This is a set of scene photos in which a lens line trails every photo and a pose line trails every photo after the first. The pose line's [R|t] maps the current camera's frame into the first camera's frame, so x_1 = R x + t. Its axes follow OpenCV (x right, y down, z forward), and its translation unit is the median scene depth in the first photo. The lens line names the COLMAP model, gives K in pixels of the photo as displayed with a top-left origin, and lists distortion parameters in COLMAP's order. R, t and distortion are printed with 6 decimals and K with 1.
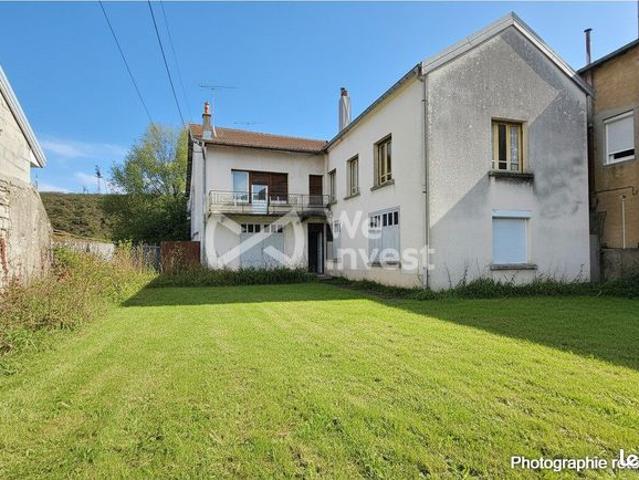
lens RADIAL K [[469.6, 0, 319.5], [0, 469.6, 240.0], [0, 0, 1]] dist [0.008737, 0.003945]
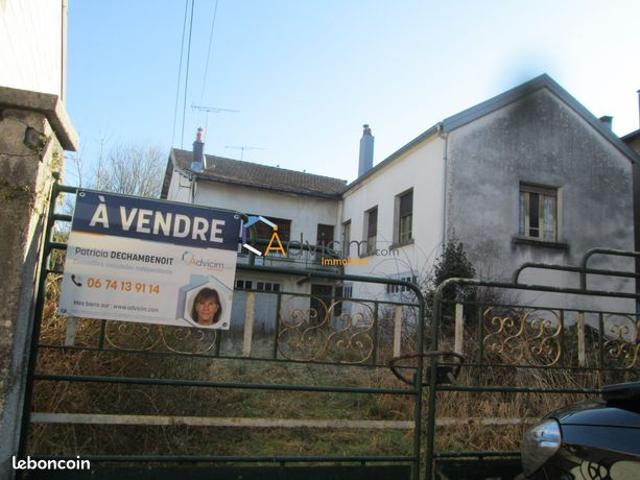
lens RADIAL K [[470.4, 0, 320.0], [0, 470.4, 240.0], [0, 0, 1]] dist [0.008737, 0.003945]
pose [[0.996883, 0.077166, -0.016431, -0.002255], [-0.078531, 0.990517, -0.112730, -0.015242], [0.007576, 0.113669, 0.993490, 0.145675]]
